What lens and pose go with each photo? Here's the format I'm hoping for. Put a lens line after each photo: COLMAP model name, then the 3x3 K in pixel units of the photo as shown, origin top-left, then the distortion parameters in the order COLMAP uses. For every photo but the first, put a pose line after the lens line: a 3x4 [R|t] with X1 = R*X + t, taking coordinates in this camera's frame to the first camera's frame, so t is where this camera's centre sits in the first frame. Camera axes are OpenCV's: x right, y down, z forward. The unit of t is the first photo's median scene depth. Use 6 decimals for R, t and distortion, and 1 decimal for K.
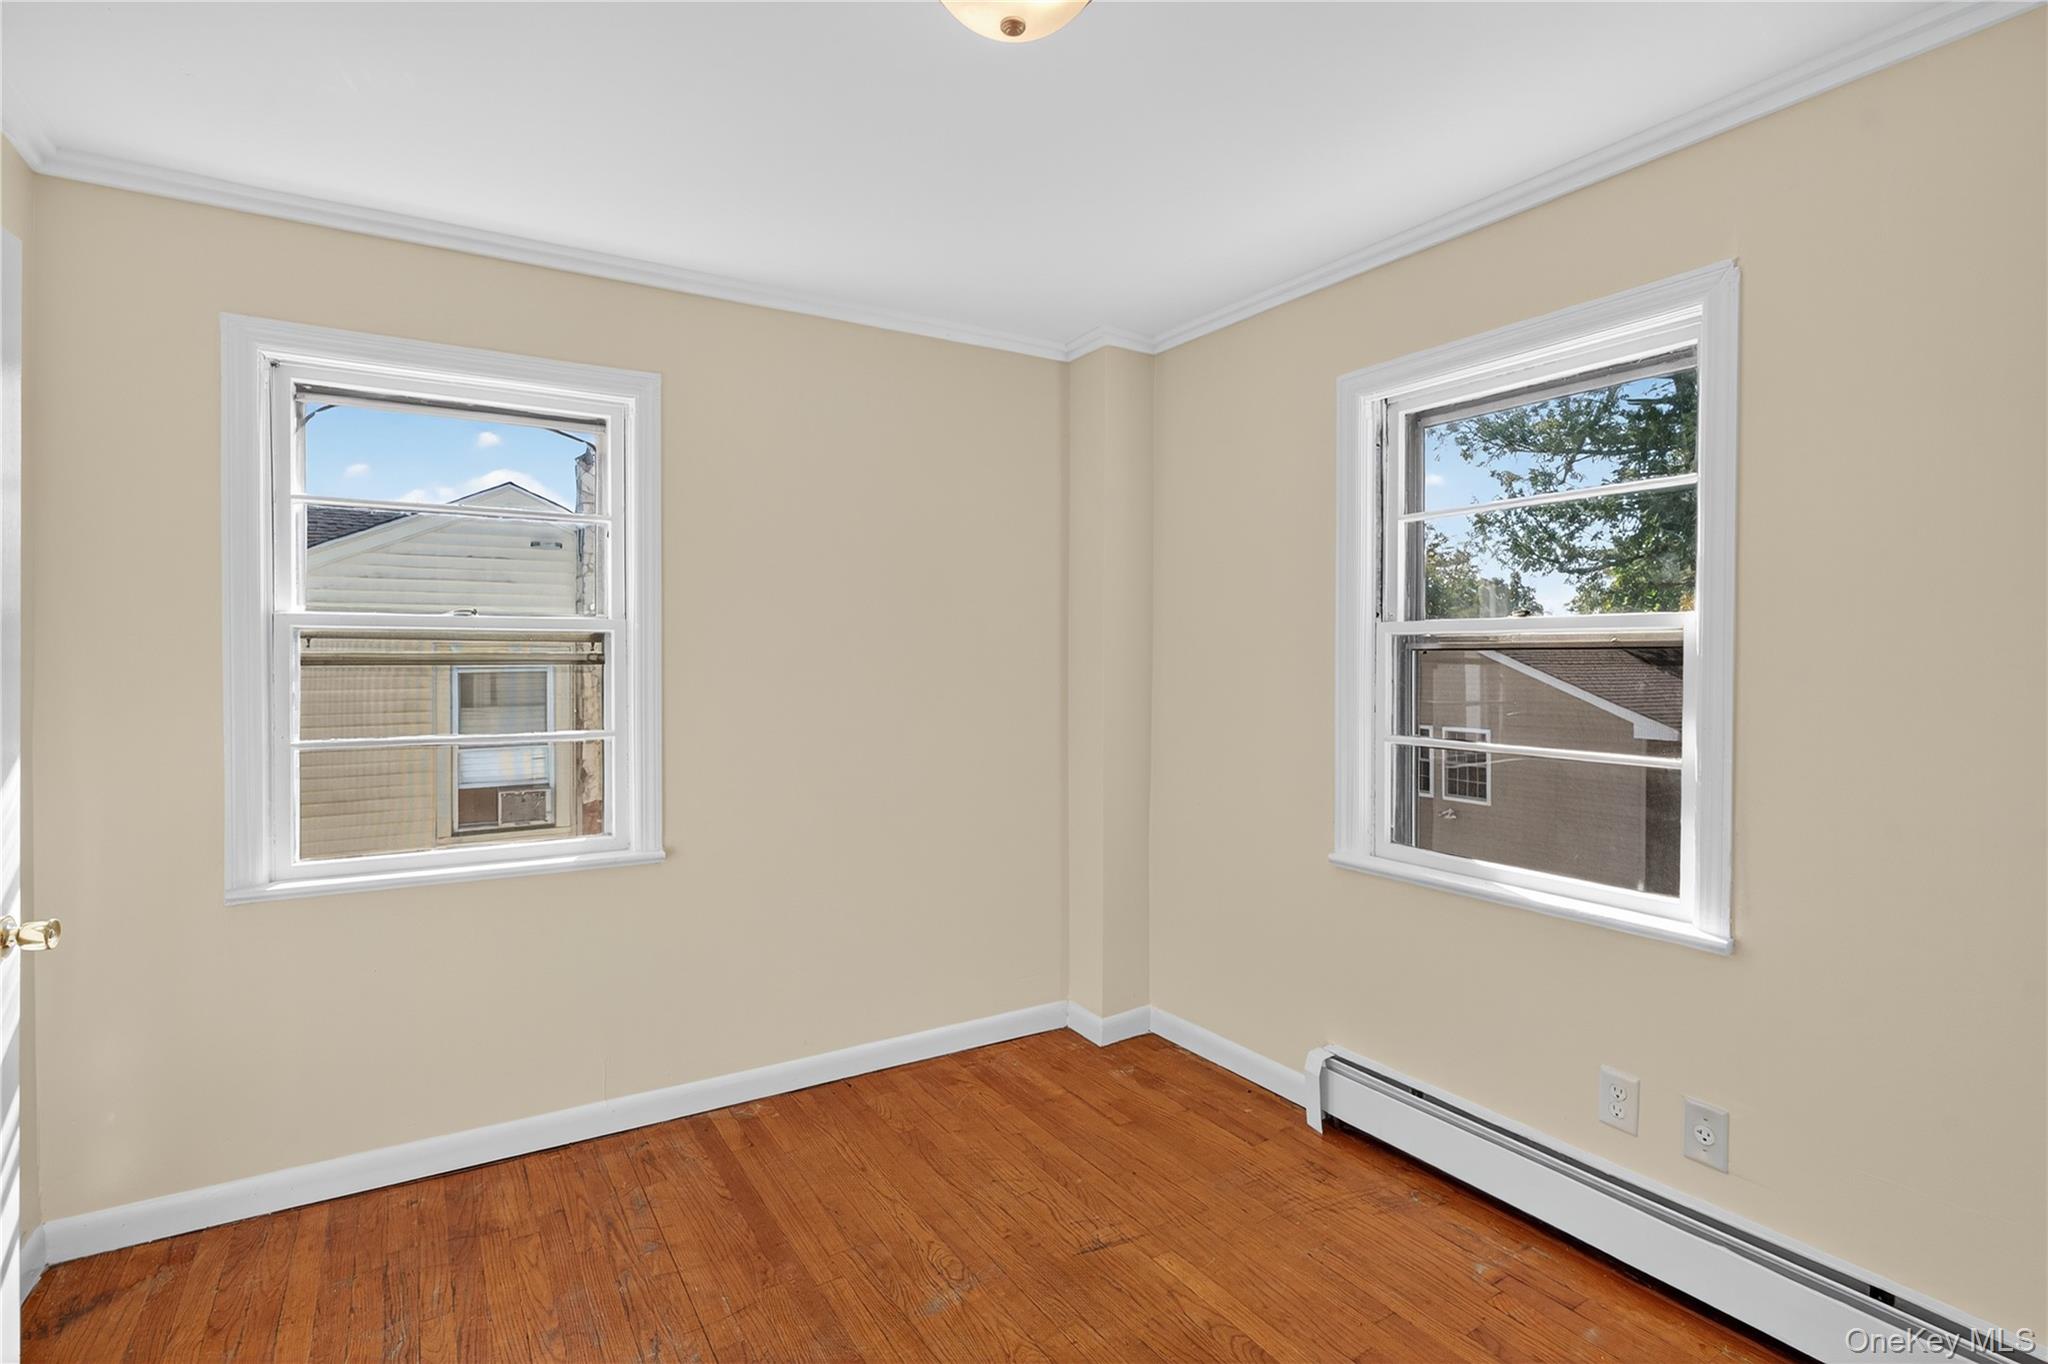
lens RADIAL K [[990.2, 0, 1024.0], [0, 990.2, 664.9], [0, 0, 1]] dist [0.002043, -0.000052]
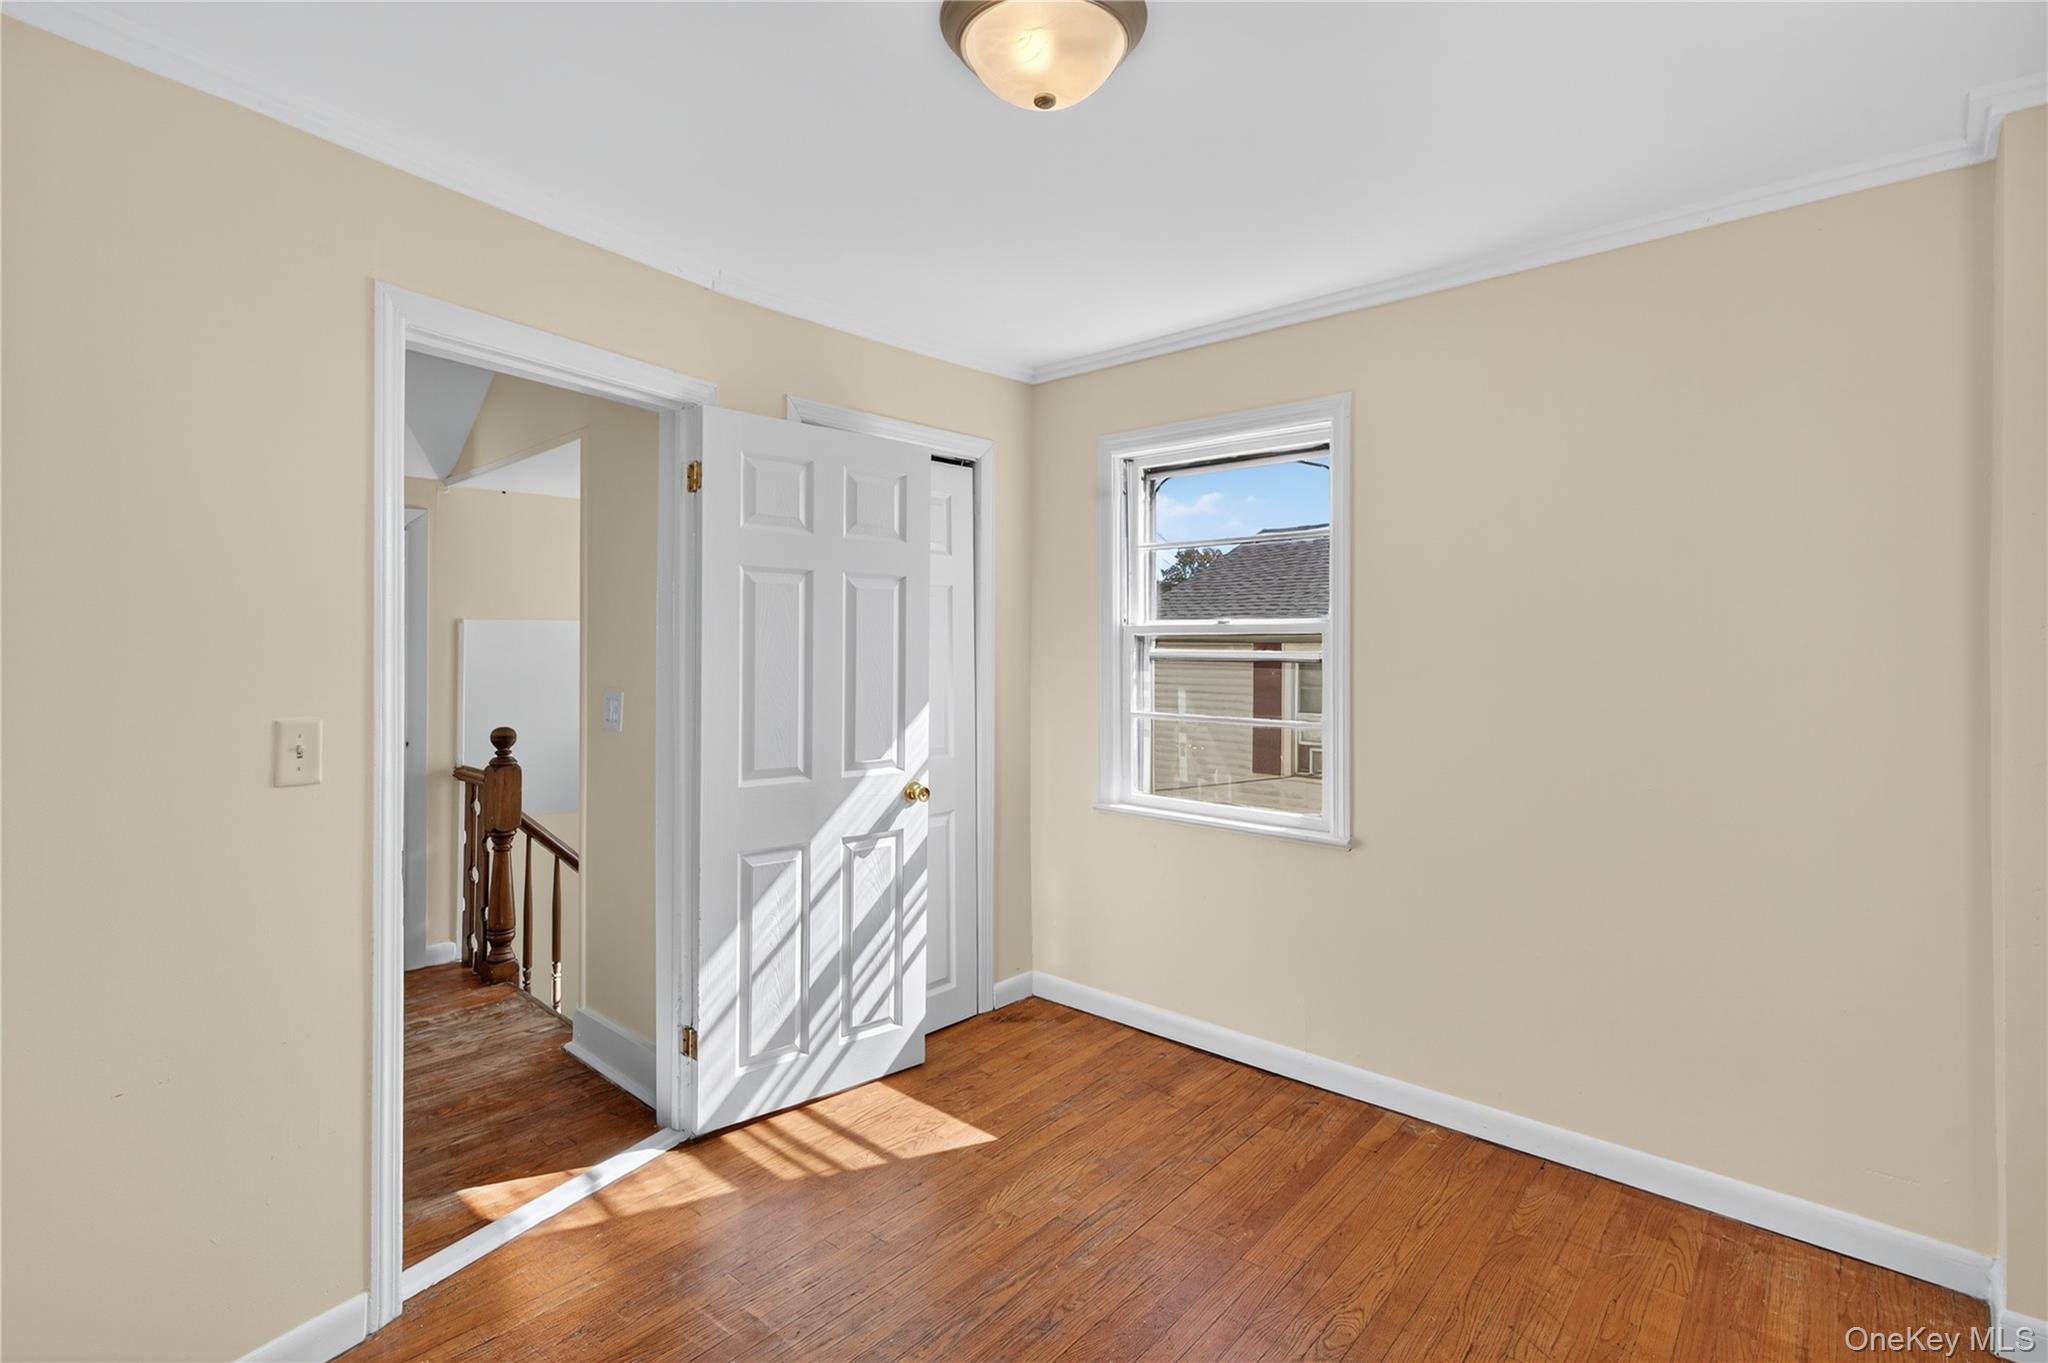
lens RADIAL K [[999.3, 0, 1018.1], [0, 999.3, 648.5], [0, 0, 1]] dist [0.000731, 0.000049]
pose [[0.280993, 0.000353, -0.959710, 0.630734], [-0.017769, 0.999830, -0.004835, -0.005675], [0.959545, 0.018412, 0.280952, 0.400104]]
